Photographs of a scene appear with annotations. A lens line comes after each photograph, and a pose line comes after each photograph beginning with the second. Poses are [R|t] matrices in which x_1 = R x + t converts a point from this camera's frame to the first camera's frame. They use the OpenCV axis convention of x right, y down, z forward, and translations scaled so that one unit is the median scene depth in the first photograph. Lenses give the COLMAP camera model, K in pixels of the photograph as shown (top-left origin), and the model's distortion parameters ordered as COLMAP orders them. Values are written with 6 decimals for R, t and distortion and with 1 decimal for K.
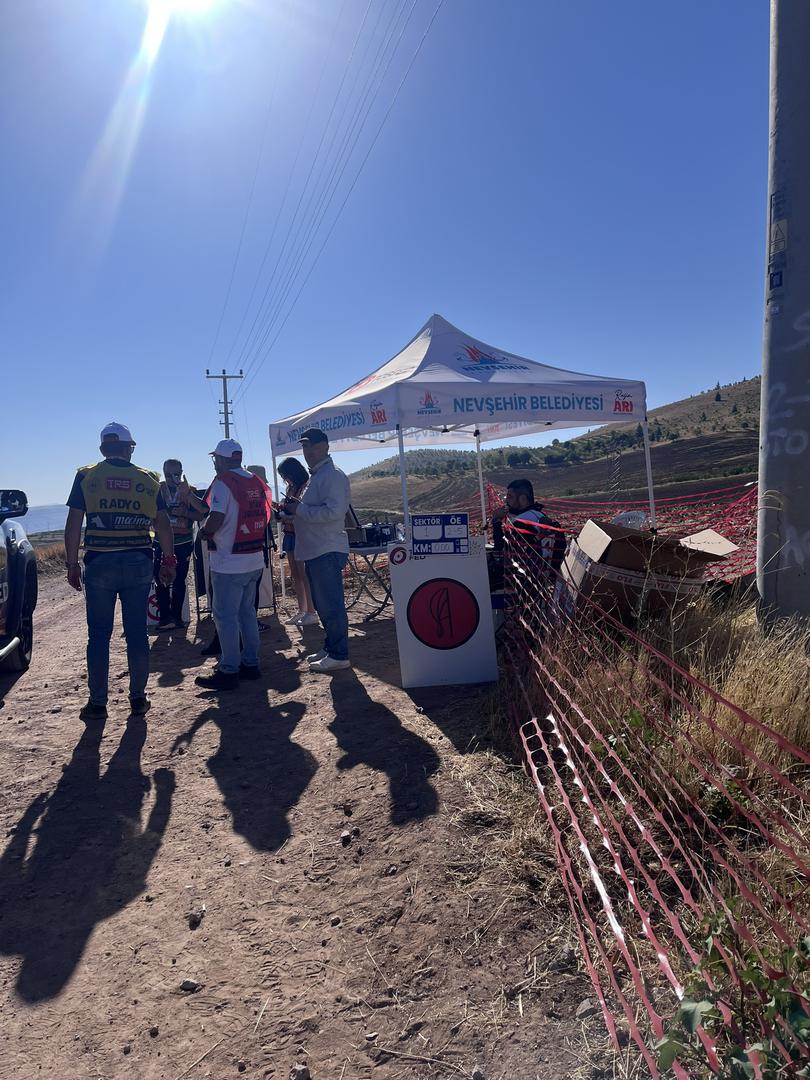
lens RADIAL K [[820.6, 0, 405.0], [0, 820.6, 540.0], [0, 0, 1]] dist [0.020960, 0.002819]
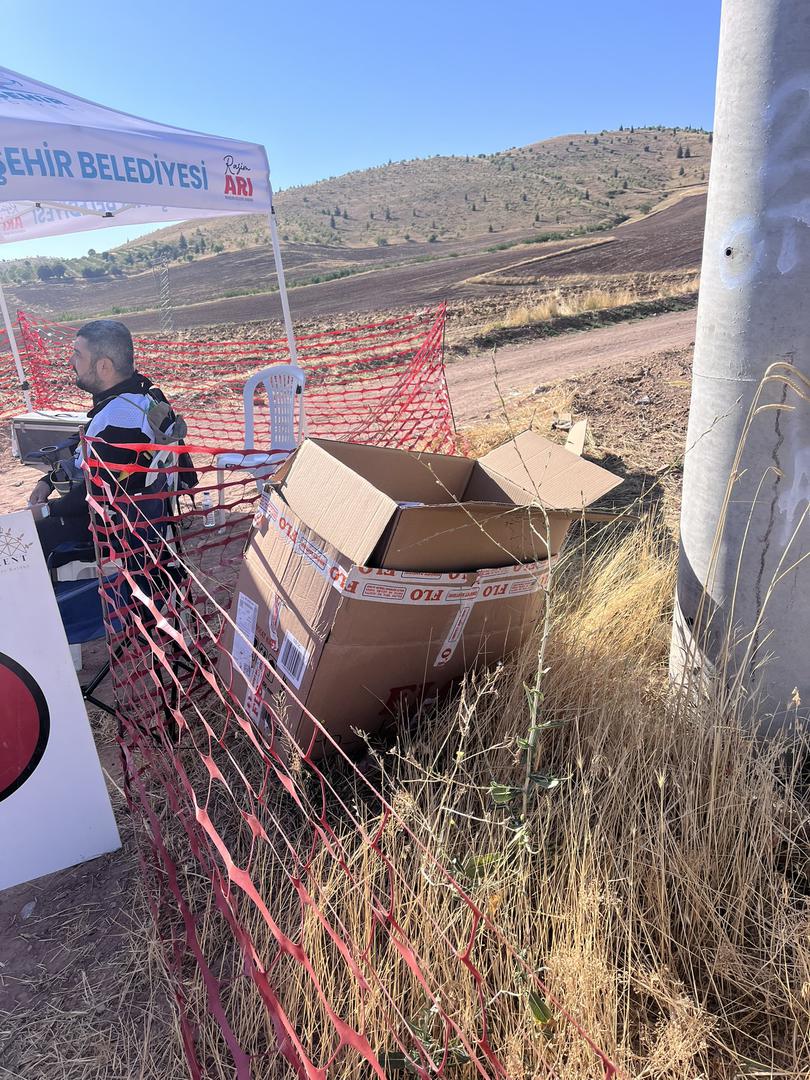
lens RADIAL K [[820.6, 0, 405.0], [0, 820.6, 540.0], [0, 0, 1]] dist [0.020960, 0.002819]
pose [[0.865719, -0.154307, 0.476151, 0.042351], [0.048918, 0.972823, 0.226323, -0.041228], [-0.498134, -0.172639, 0.849740, 0.396167]]
